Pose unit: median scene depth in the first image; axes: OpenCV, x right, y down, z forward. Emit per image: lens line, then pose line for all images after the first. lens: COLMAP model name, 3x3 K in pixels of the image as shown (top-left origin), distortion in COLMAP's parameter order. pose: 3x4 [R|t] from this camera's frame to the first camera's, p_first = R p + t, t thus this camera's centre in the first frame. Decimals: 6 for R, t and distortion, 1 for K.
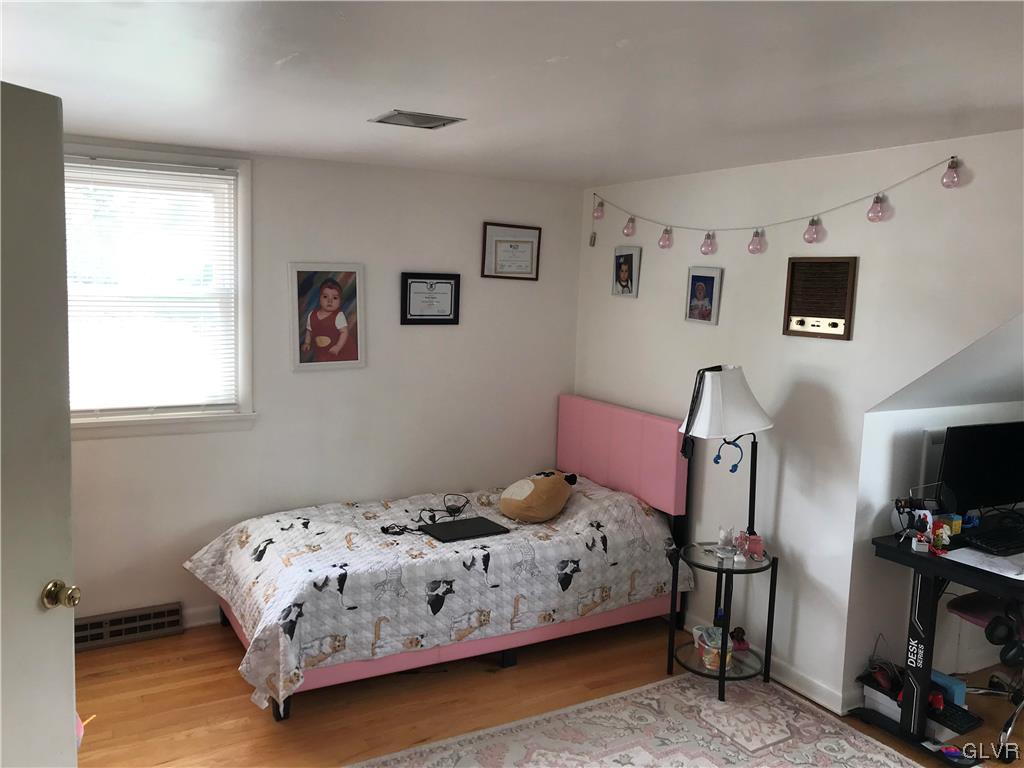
lens RADIAL K [[844.2, 0, 512.0], [0, 844.2, 384.0], [0, 0, 1]] dist [0.050312, -0.009422]
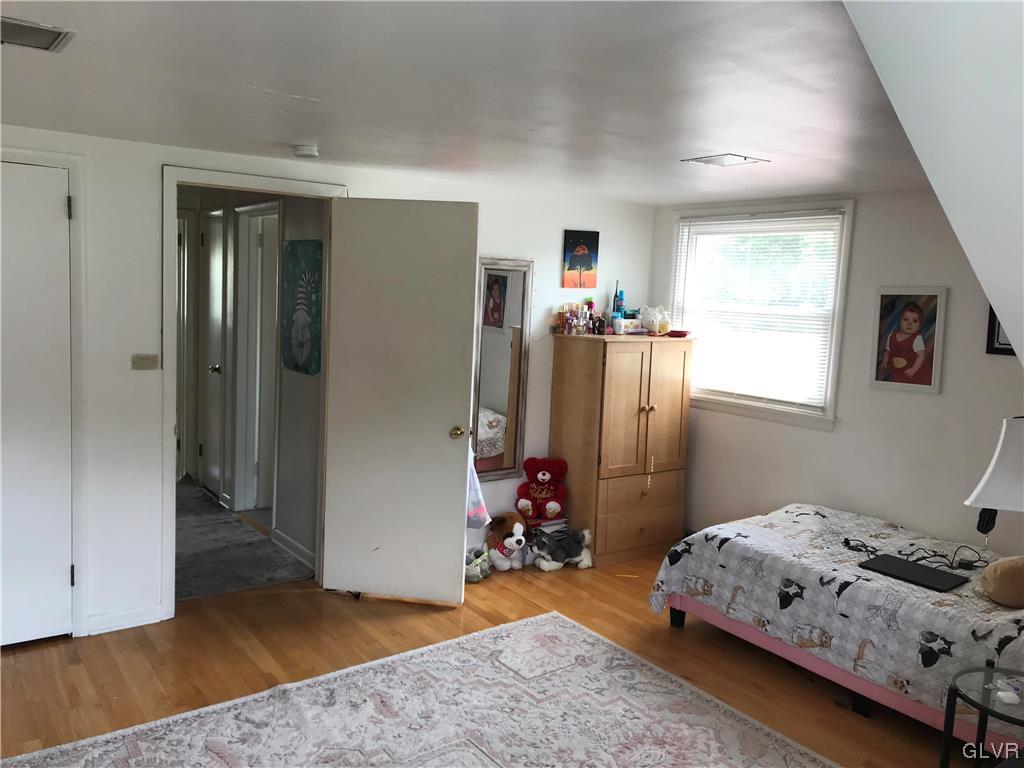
lens RADIAL K [[844.2, 0, 512.0], [0, 844.2, 384.0], [0, 0, 1]] dist [0.050312, -0.009422]
pose [[0.113045, 0.093735, -0.989158, 0.809154], [-0.157622, 0.984625, 0.075292, -0.030496], [0.981008, 0.147402, 0.126082, 0.438829]]
